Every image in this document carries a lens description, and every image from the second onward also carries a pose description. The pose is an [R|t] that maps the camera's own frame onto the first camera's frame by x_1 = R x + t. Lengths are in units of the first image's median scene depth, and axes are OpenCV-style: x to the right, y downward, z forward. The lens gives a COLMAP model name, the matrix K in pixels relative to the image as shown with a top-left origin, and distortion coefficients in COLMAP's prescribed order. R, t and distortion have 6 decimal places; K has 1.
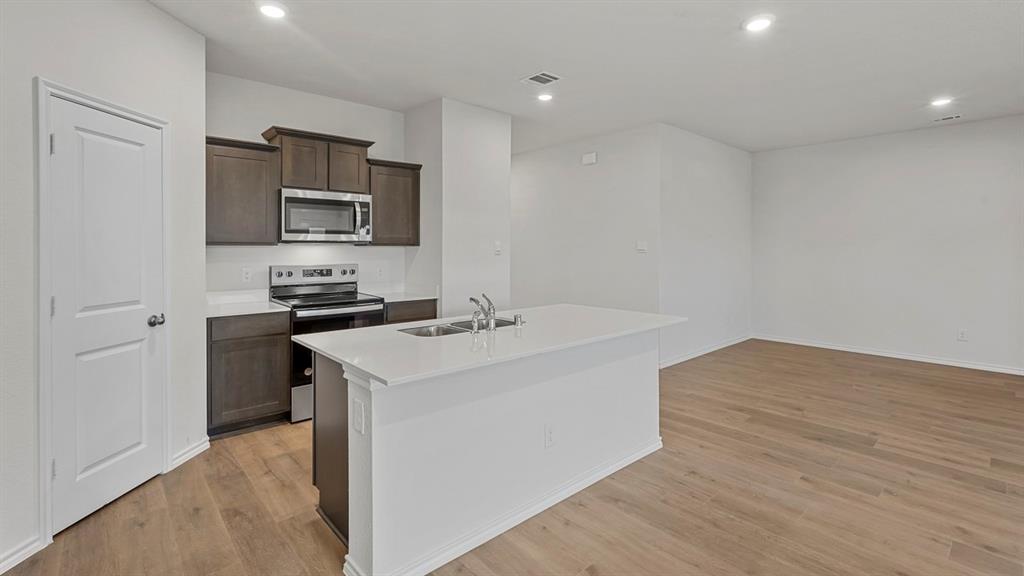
lens RADIAL K [[456.5, 0, 509.6], [0, 456.5, 250.3], [0, 0, 1]] dist [-0.008854, 0.006448]
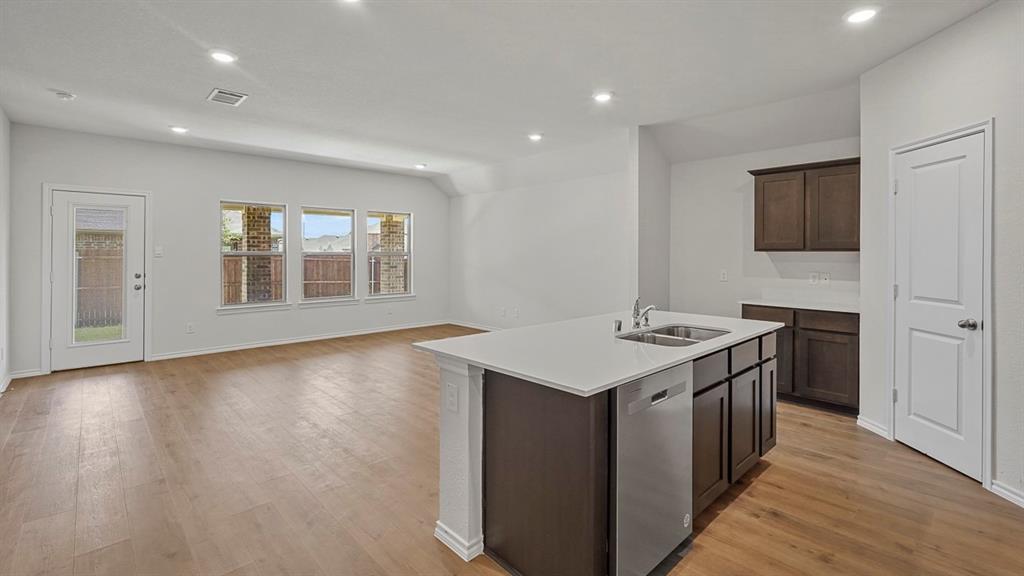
lens RADIAL K [[456.5, 0, 509.0], [0, 456.5, 249.0], [0, 0, 1]] dist [-0.008854, 0.006448]
pose [[-0.999766, -0.001627, -0.021576, 0.196155], [-0.001522, 0.999987, -0.004890, -0.005549], [0.021583, -0.004856, -0.999755, 1.421697]]
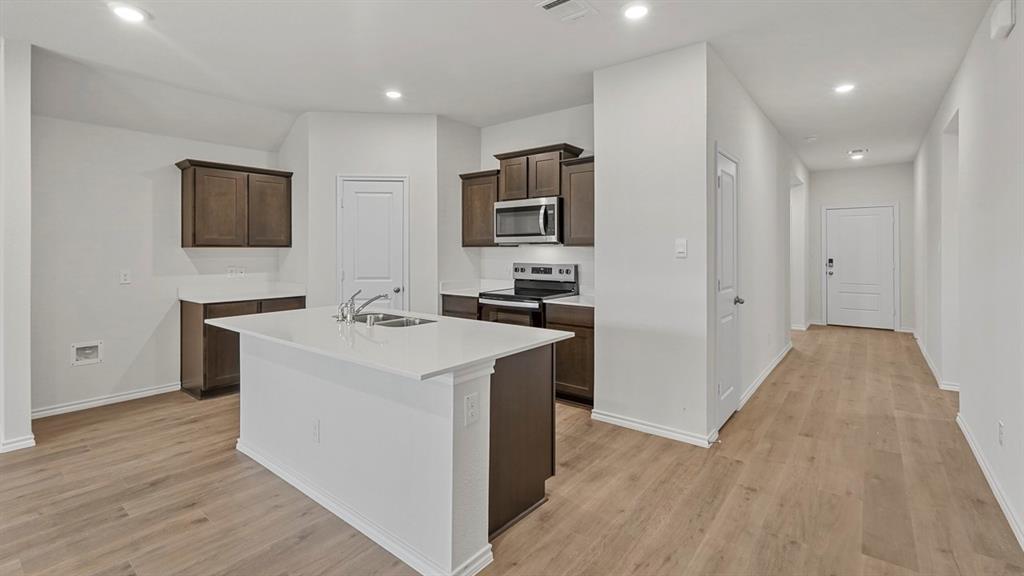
lens RADIAL K [[456.5, 0, 513.9], [0, 456.5, 247.7], [0, 0, 1]] dist [-0.008854, 0.006448]
pose [[0.170006, -0.005233, -0.985429, 0.761356], [-0.003121, 0.999978, -0.005849, -0.000820], [0.985438, 0.004070, 0.169986, 0.815647]]
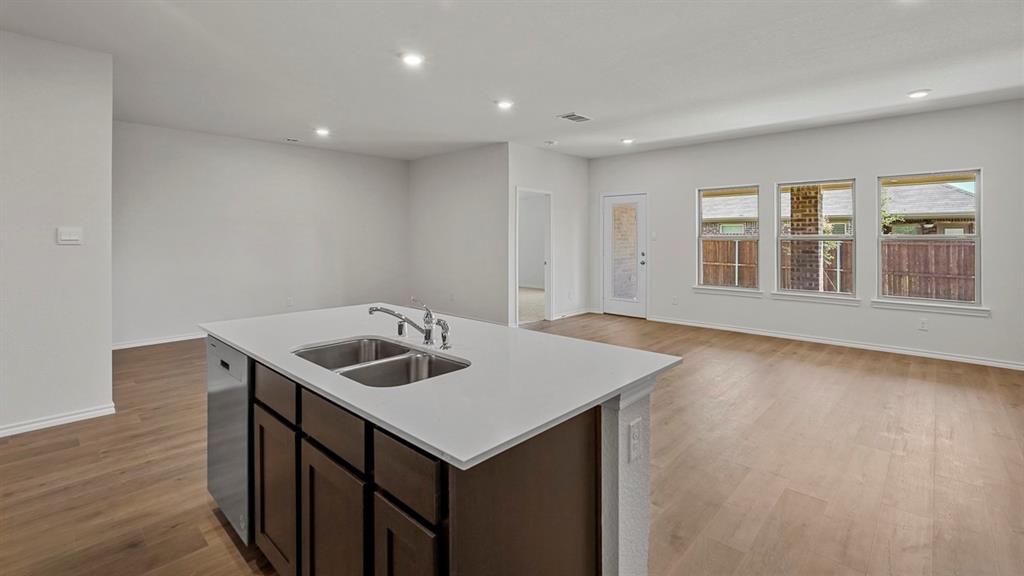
lens RADIAL K [[456.5, 0, 516.1], [0, 456.5, 234.0], [0, 0, 1]] dist [-0.008854, 0.006448]
pose [[-0.092582, 0.004803, 0.995693, -0.557346], [0.004961, 0.999978, -0.004362, -0.005028], [-0.995693, 0.004536, -0.092604, 0.629757]]
